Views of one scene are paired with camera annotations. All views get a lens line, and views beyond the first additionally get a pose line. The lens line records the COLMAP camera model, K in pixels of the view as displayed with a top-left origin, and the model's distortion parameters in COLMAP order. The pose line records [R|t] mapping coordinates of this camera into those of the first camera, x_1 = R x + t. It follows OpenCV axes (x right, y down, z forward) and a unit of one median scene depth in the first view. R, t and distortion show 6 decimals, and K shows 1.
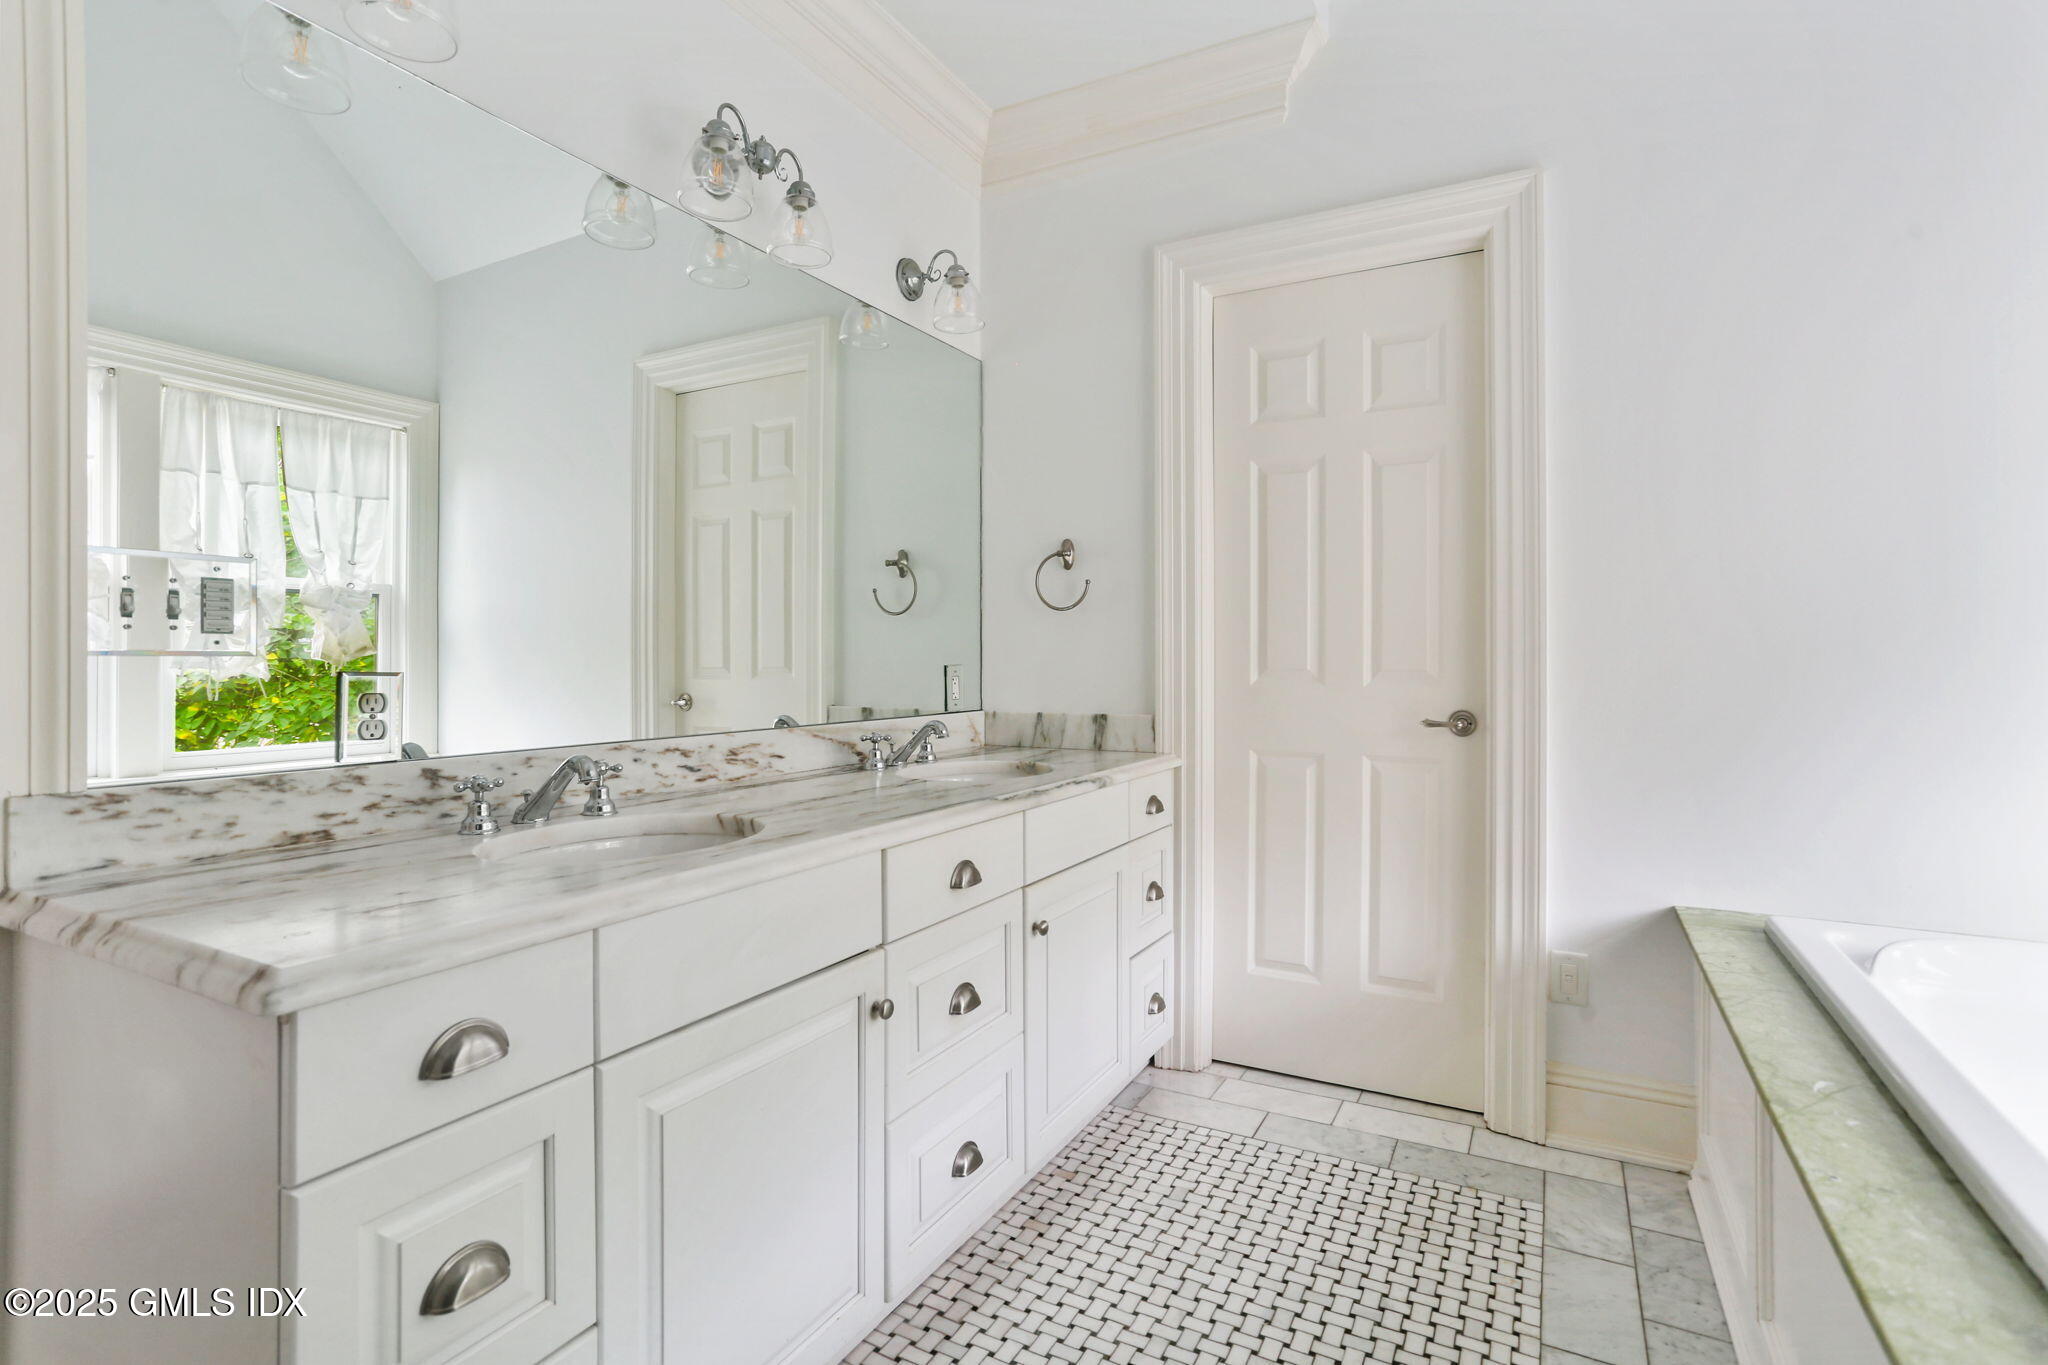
lens RADIAL K [[980.8, 0, 1023.1], [0, 980.8, 671.0], [0, 0, 1]] dist [-0.070478, 0.043479]
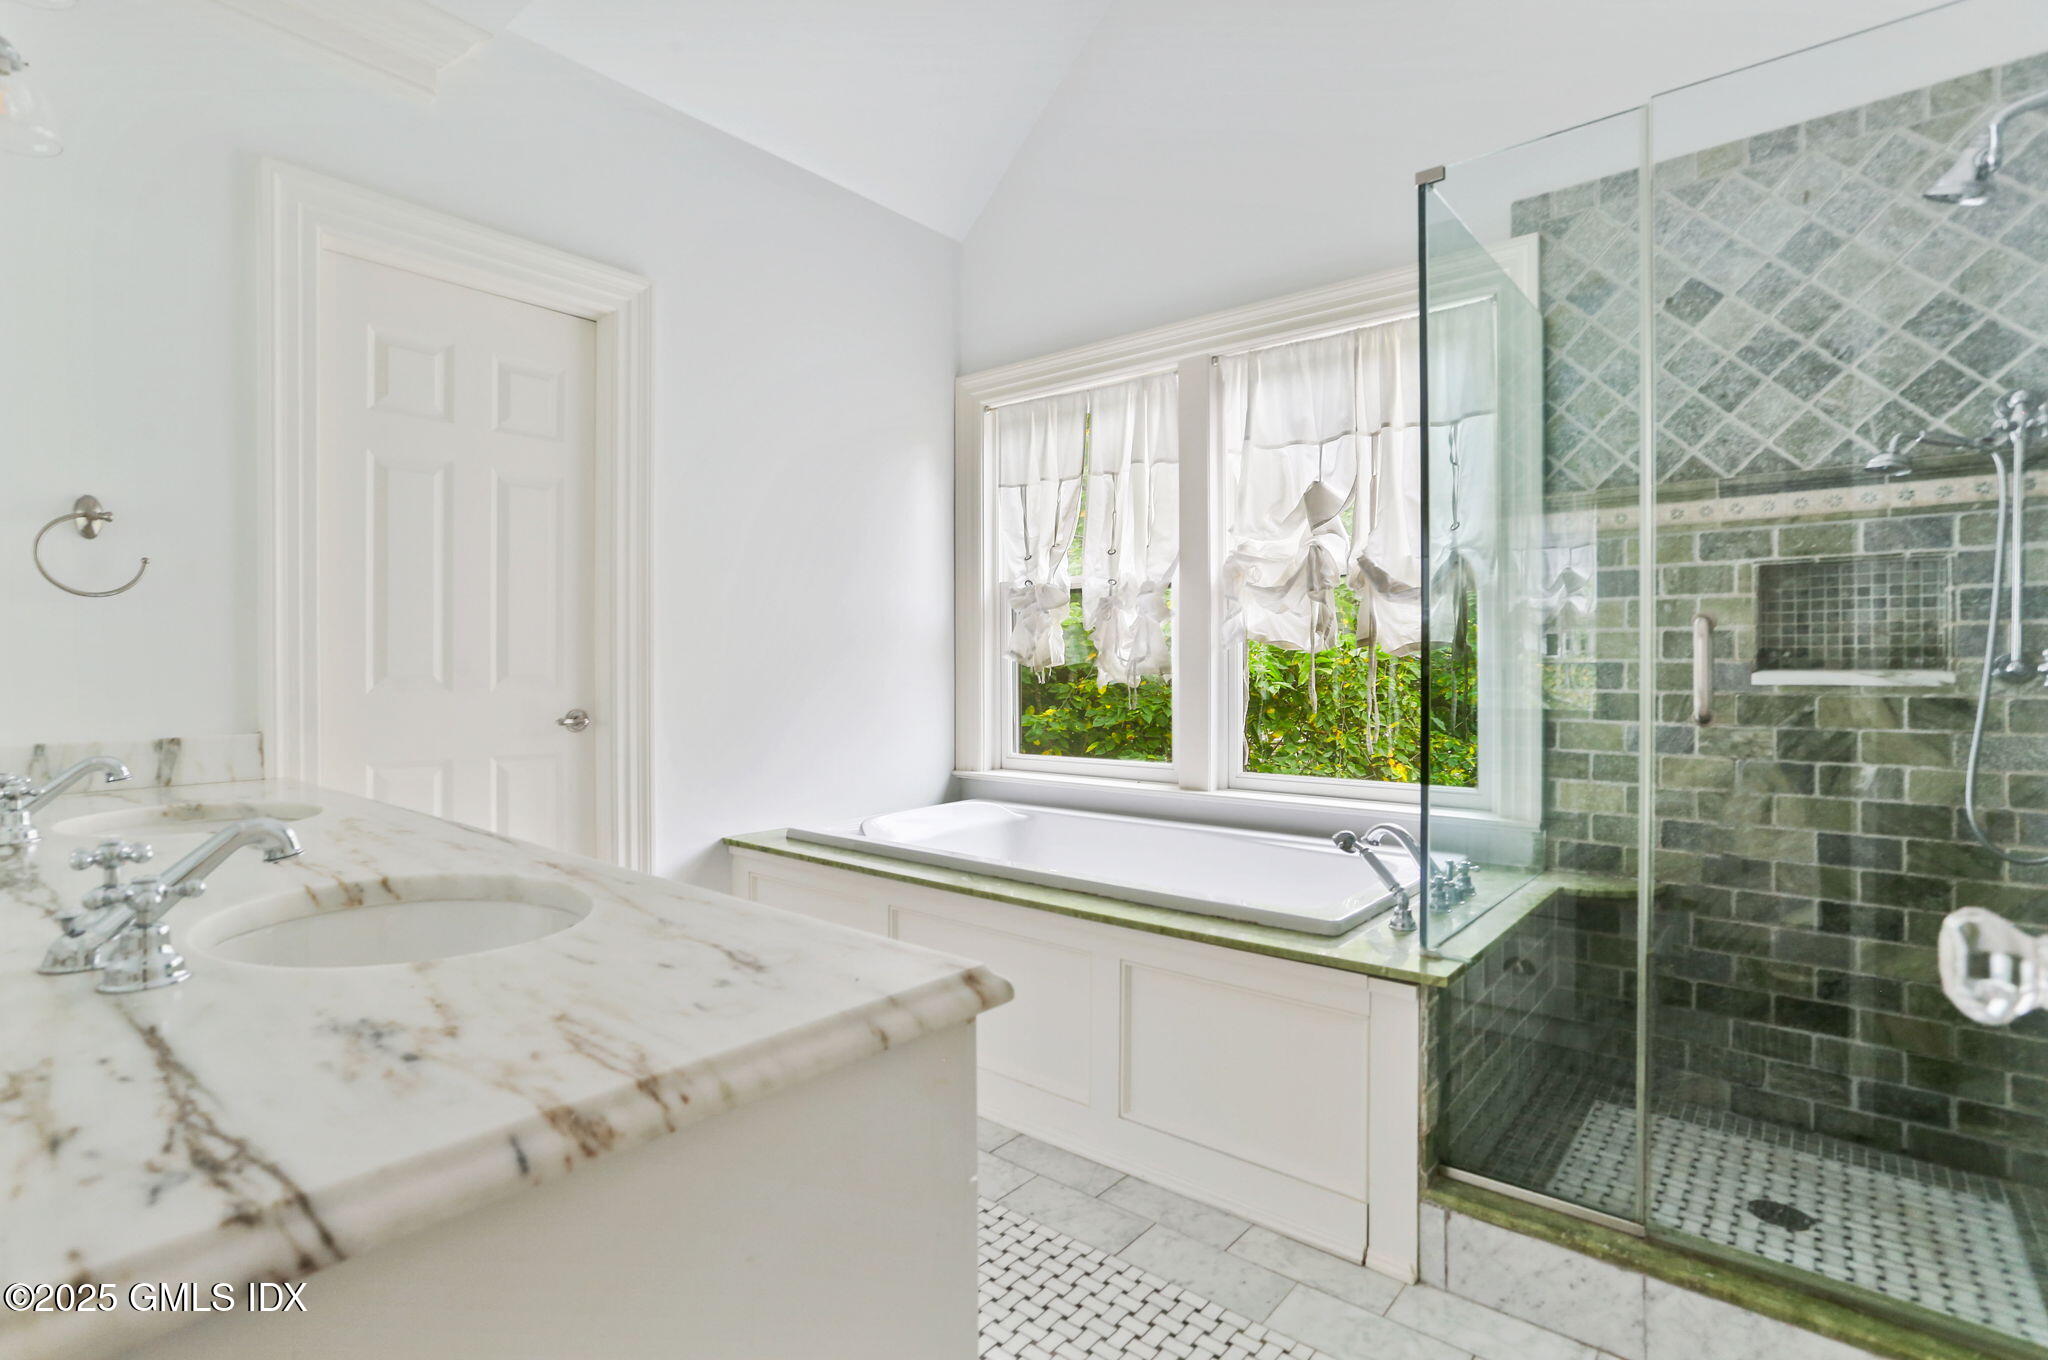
lens RADIAL K [[980.8, 0, 1023.1], [0, 980.8, 668.5], [0, 0, 1]] dist [-0.070478, 0.043479]
pose [[0.205024, -0.002410, 0.978754, -0.523154], [0.011688, 0.999932, 0.000014, -0.001890], [-0.978687, 0.011437, 0.205039, 0.215402]]
